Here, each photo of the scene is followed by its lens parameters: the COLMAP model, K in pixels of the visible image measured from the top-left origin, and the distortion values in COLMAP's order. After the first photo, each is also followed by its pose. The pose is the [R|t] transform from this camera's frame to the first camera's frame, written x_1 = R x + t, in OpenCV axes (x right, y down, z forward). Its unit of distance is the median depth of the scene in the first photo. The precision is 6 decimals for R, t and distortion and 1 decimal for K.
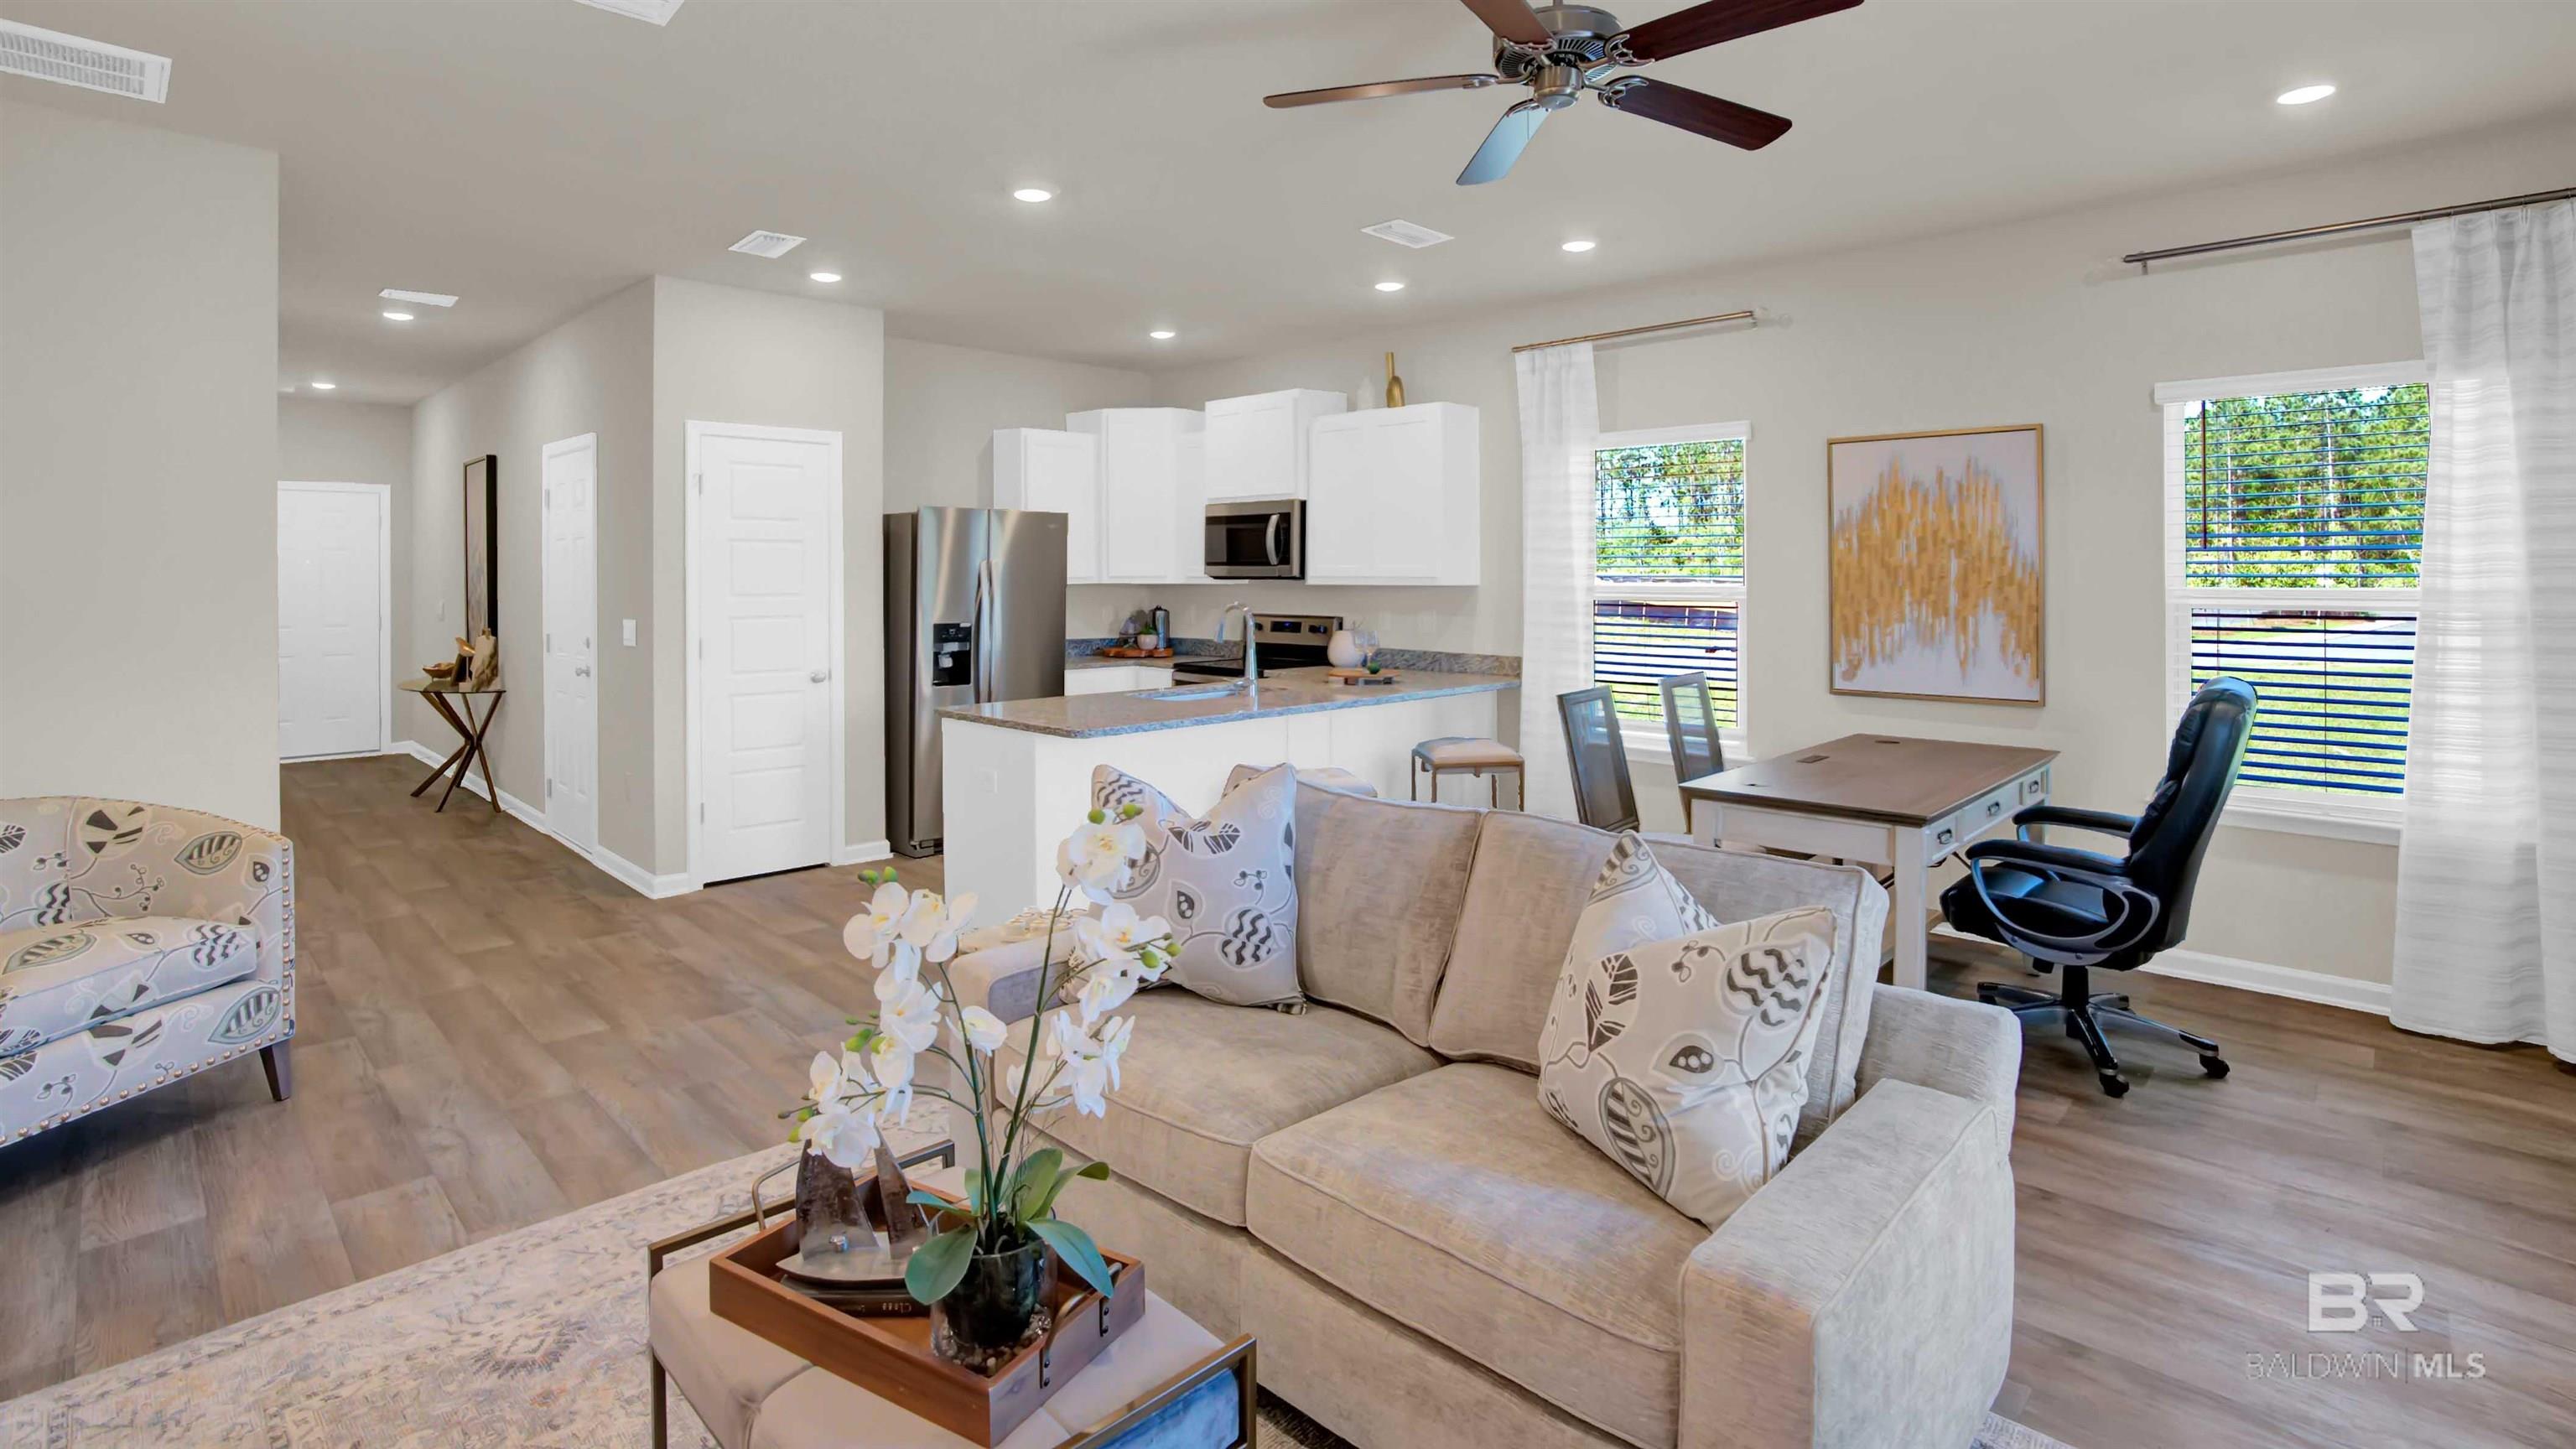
lens RADIAL K [[1194.1, 0, 1287.0], [0, 1194.1, 585.3], [0, 0, 1]] dist [-0.071648, 0.020020]
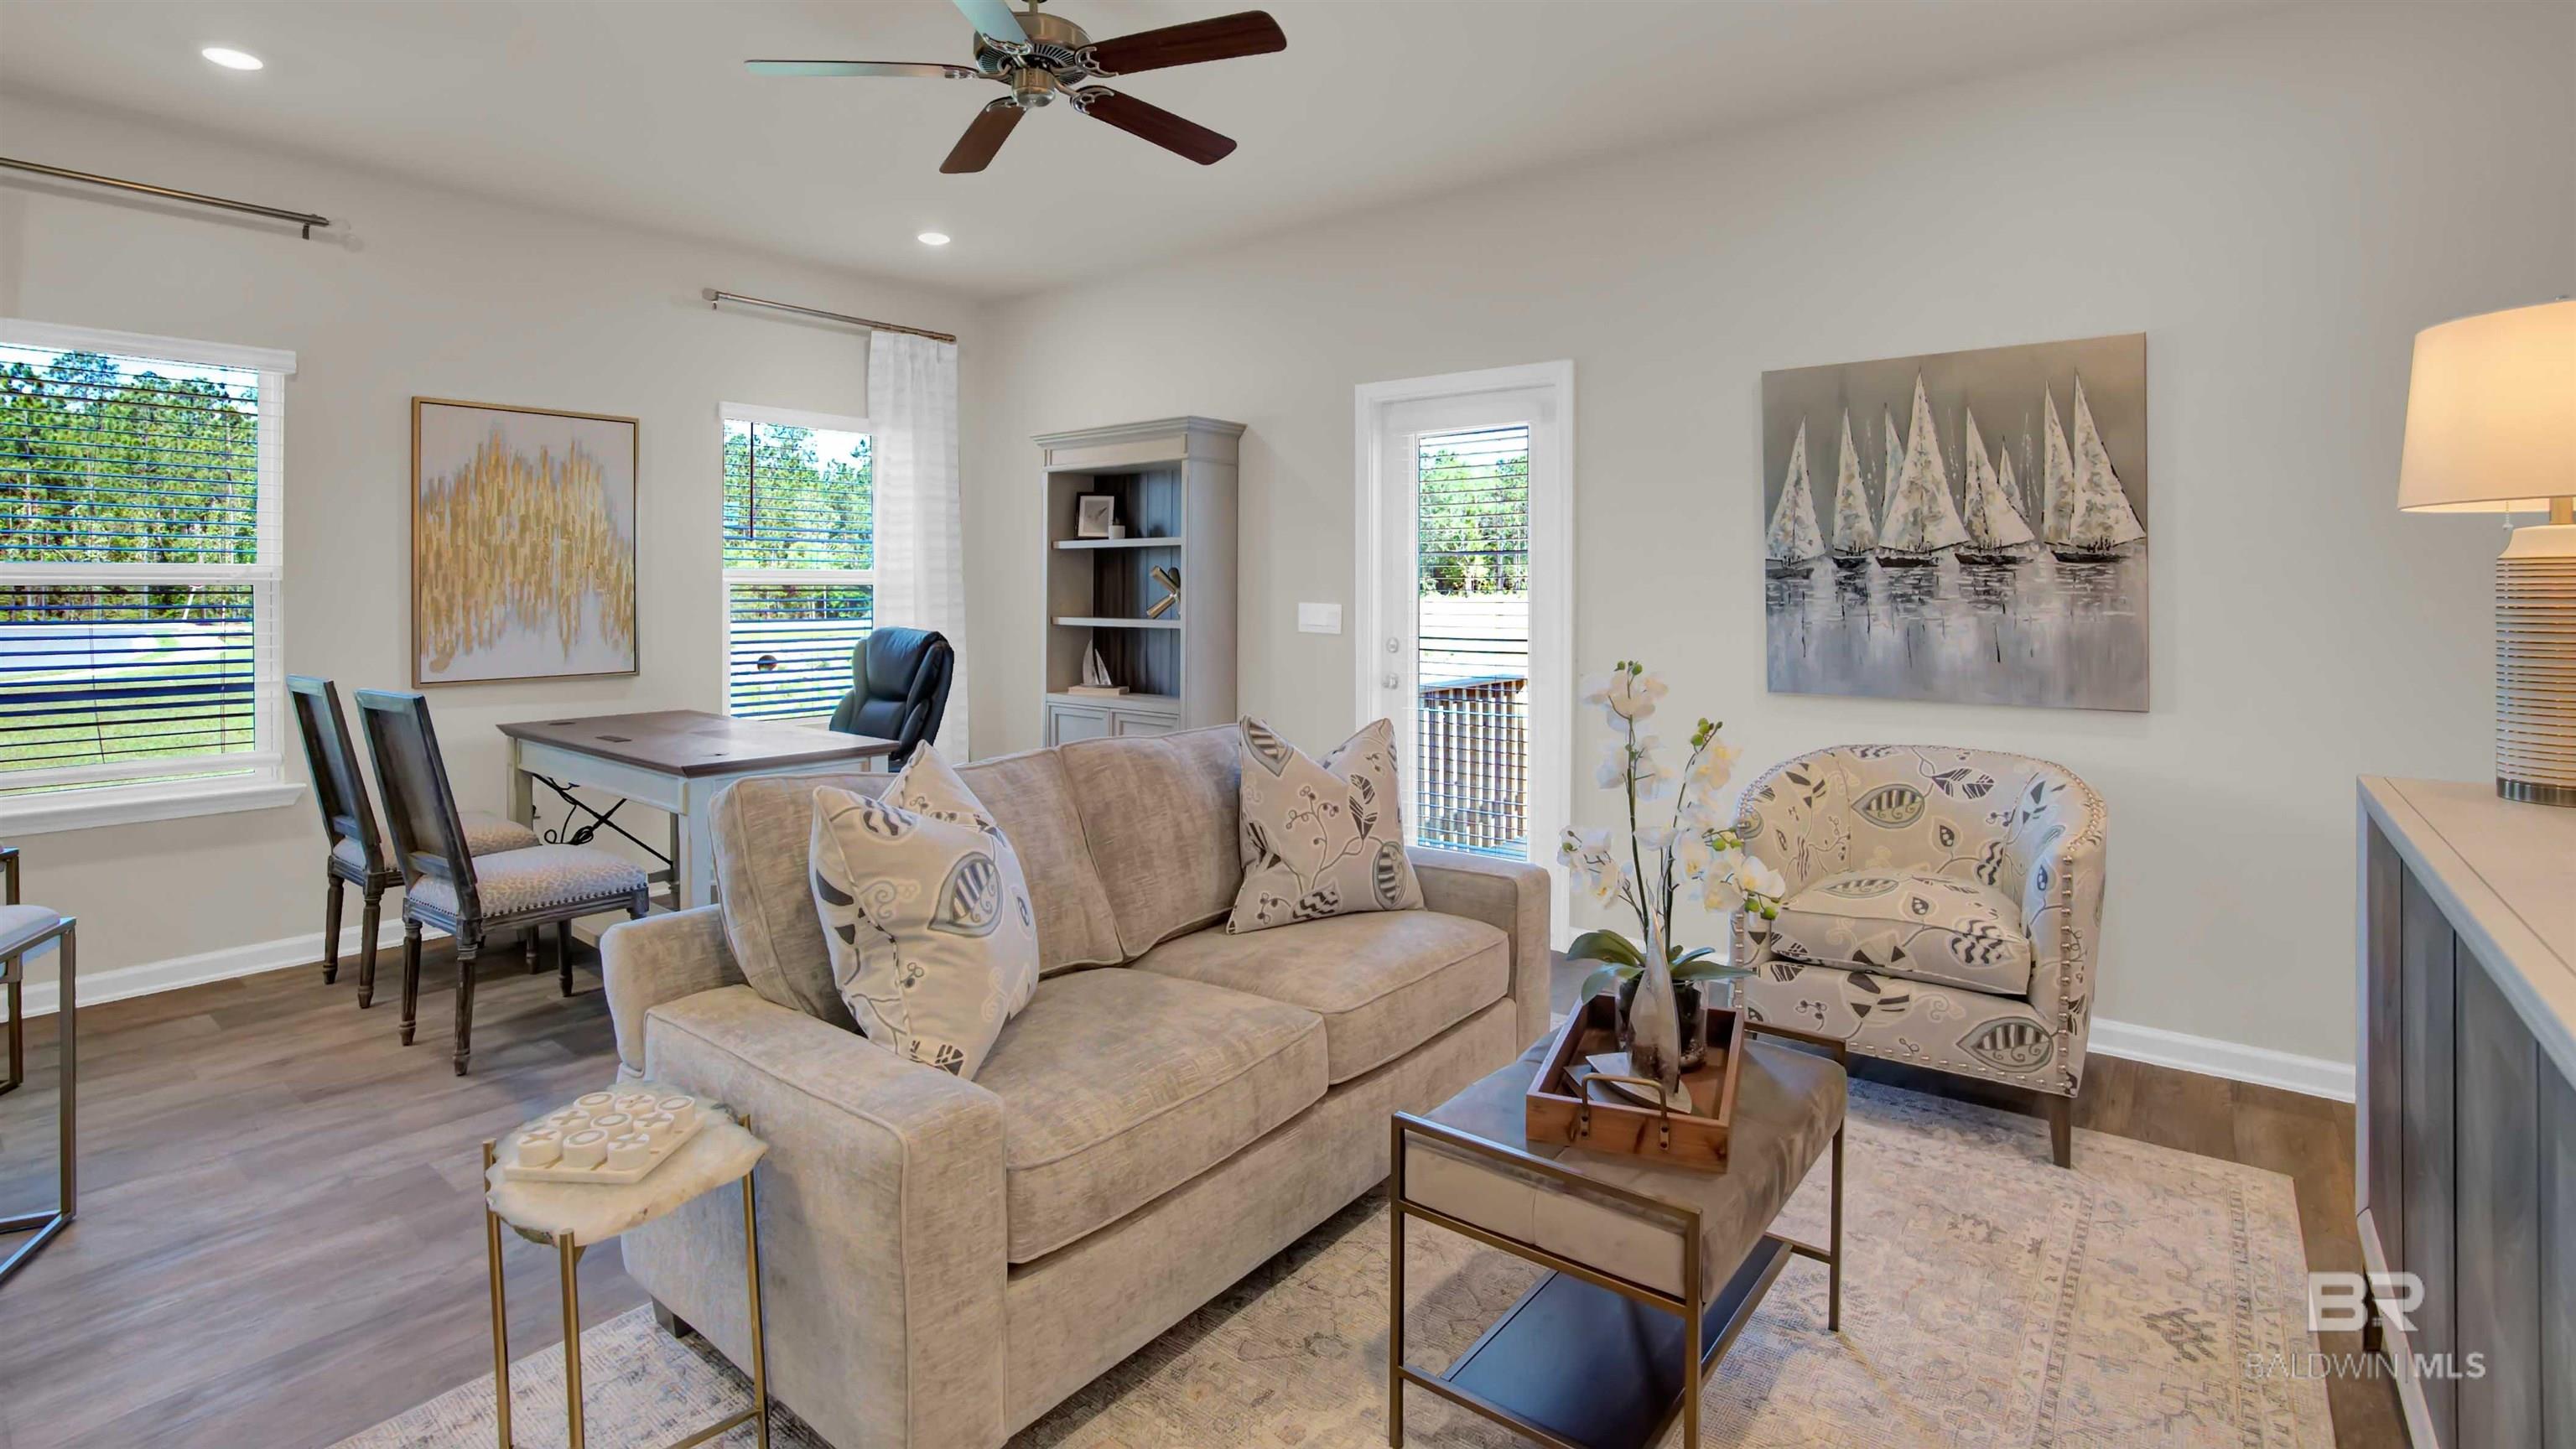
lens RADIAL K [[1194.1, 0, 1287.0], [0, 1194.1, 585.3], [0, 0, 1]] dist [-0.071648, 0.020020]
pose [[-0.094789, 0.003670, 0.995491, -0.390944], [0.009118, 0.999954, -0.002818, 0.020735], [-0.995456, 0.008810, -0.094818, 0.379402]]
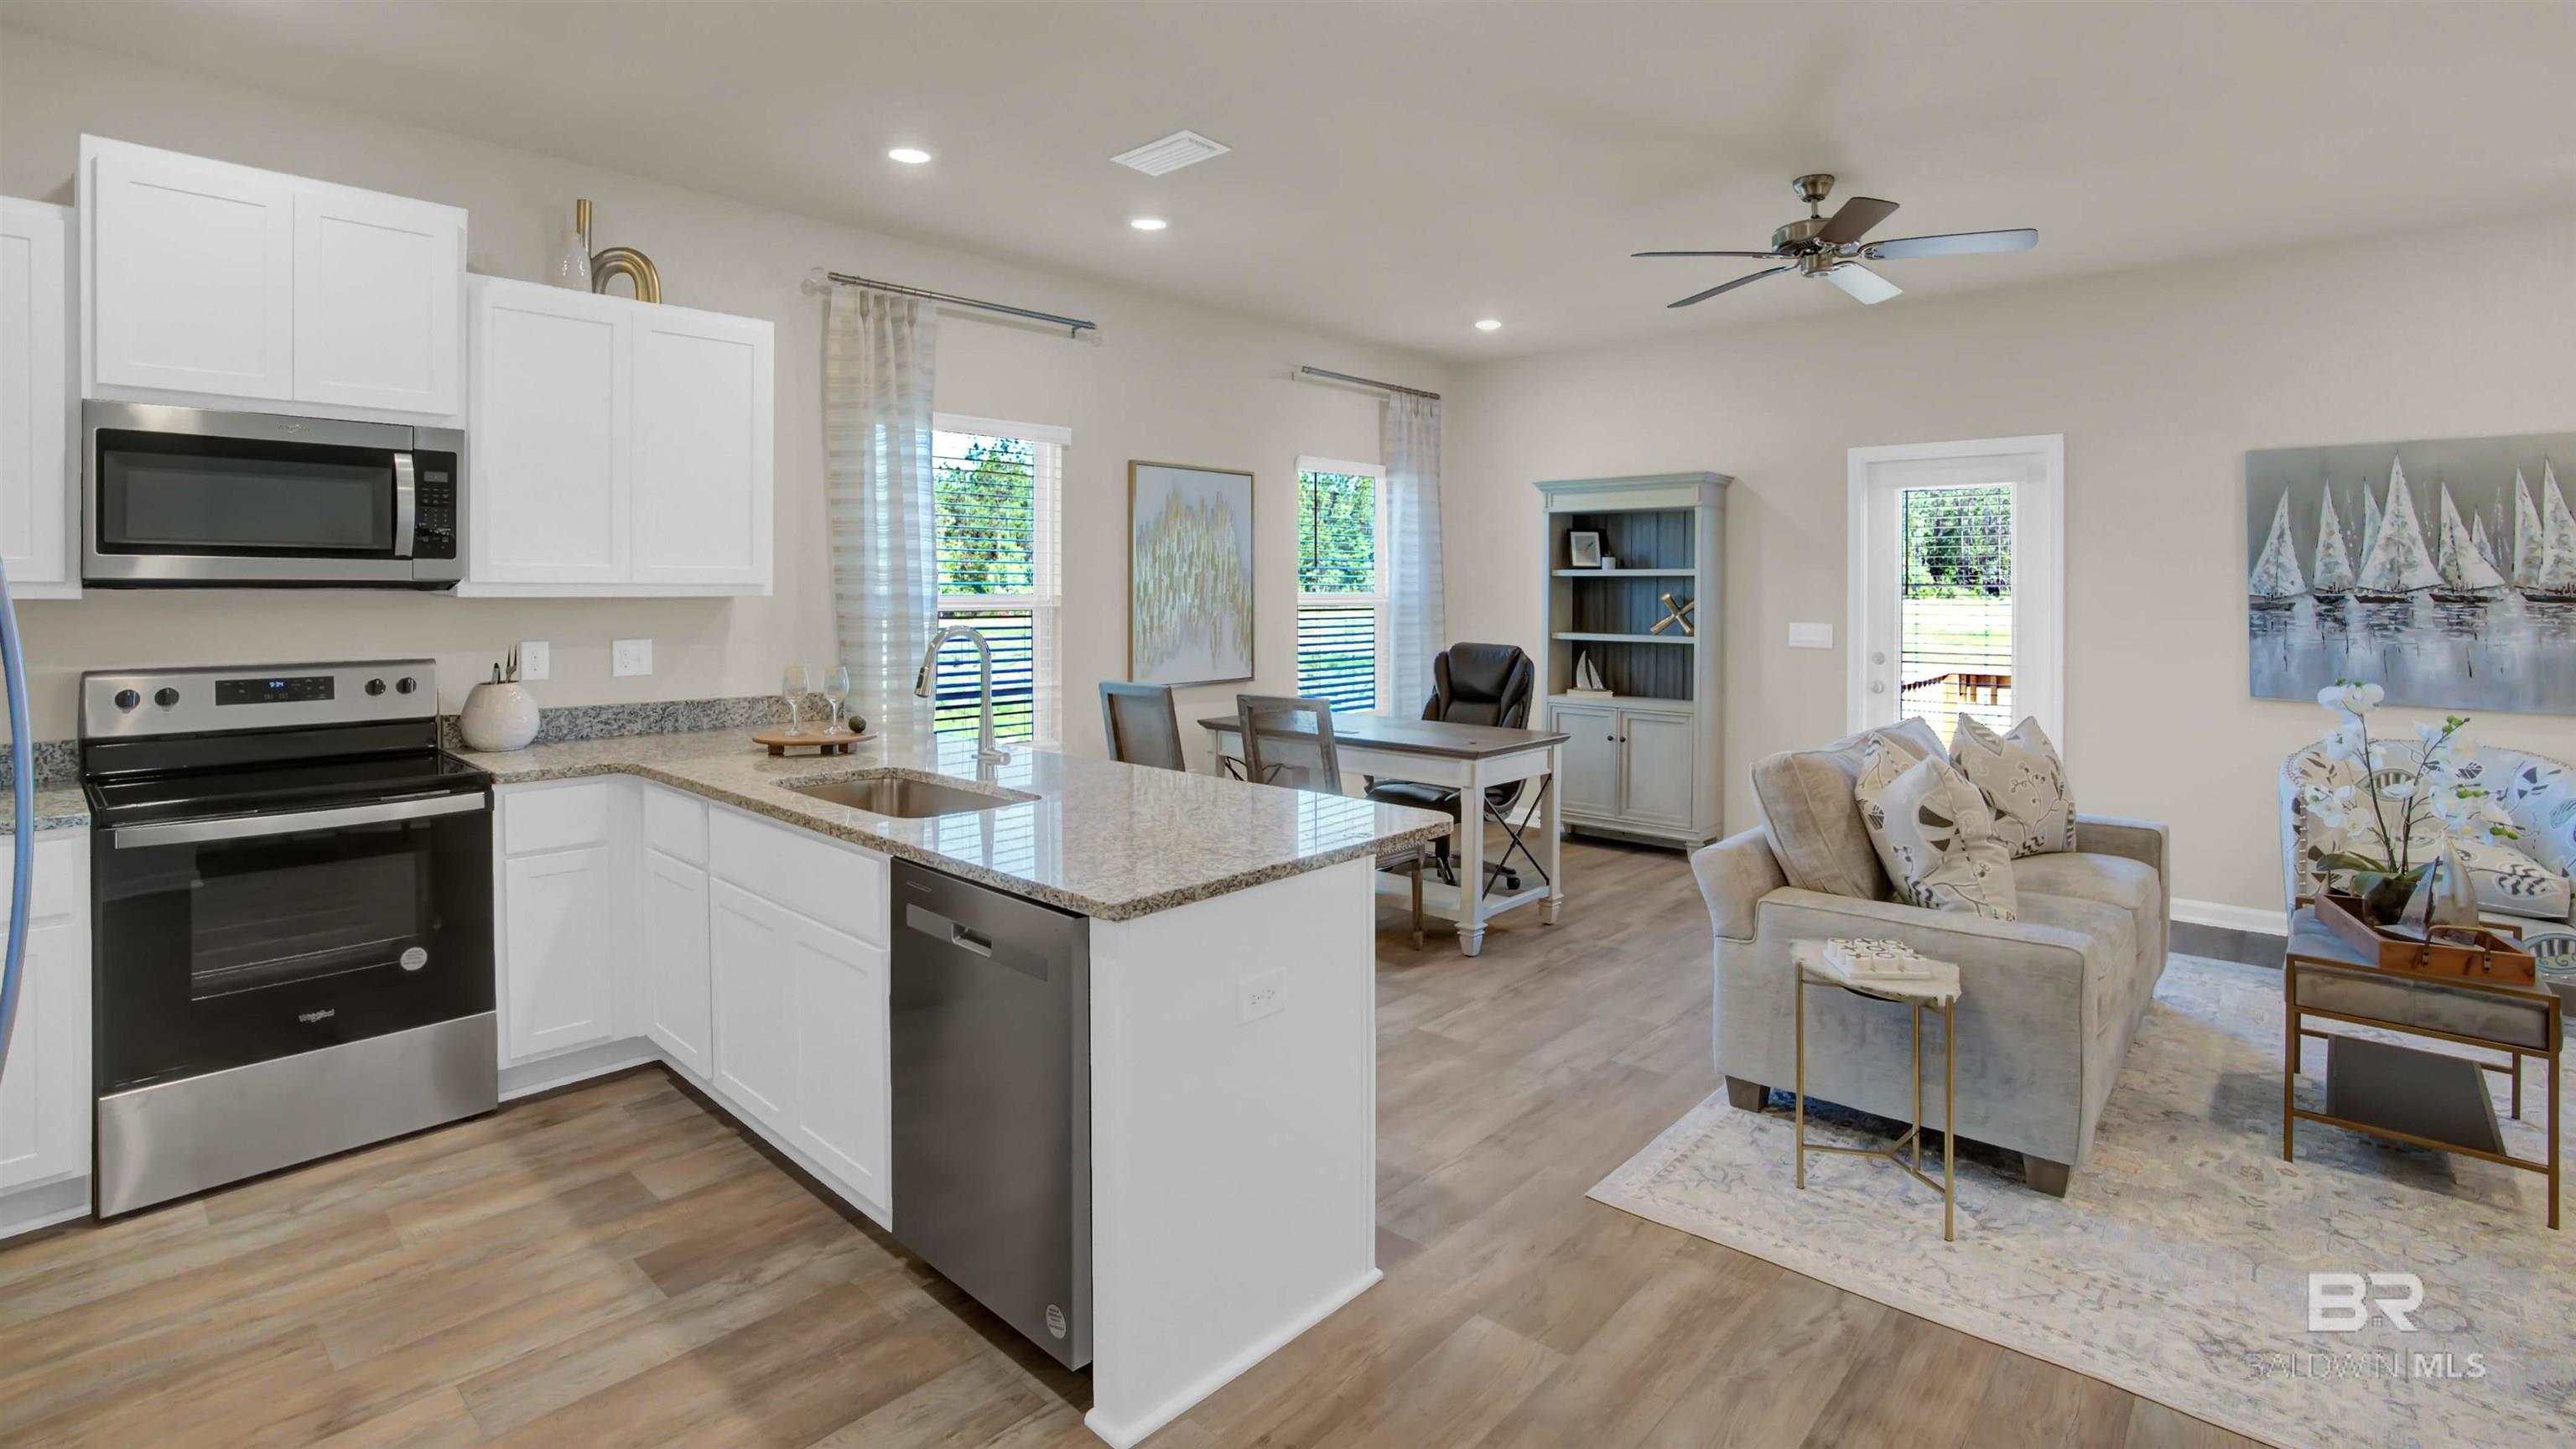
lens RADIAL K [[1196.8, 0, 1277.8], [0, 1196.8, 587.6], [0, 0, 1]] dist [-0.062337, 0.021273]
pose [[-0.030564, 0.000523, 0.999533, -0.573583], [0.006624, 0.999978, -0.000320, -0.003212], [-0.999511, 0.006611, -0.030567, 0.779205]]
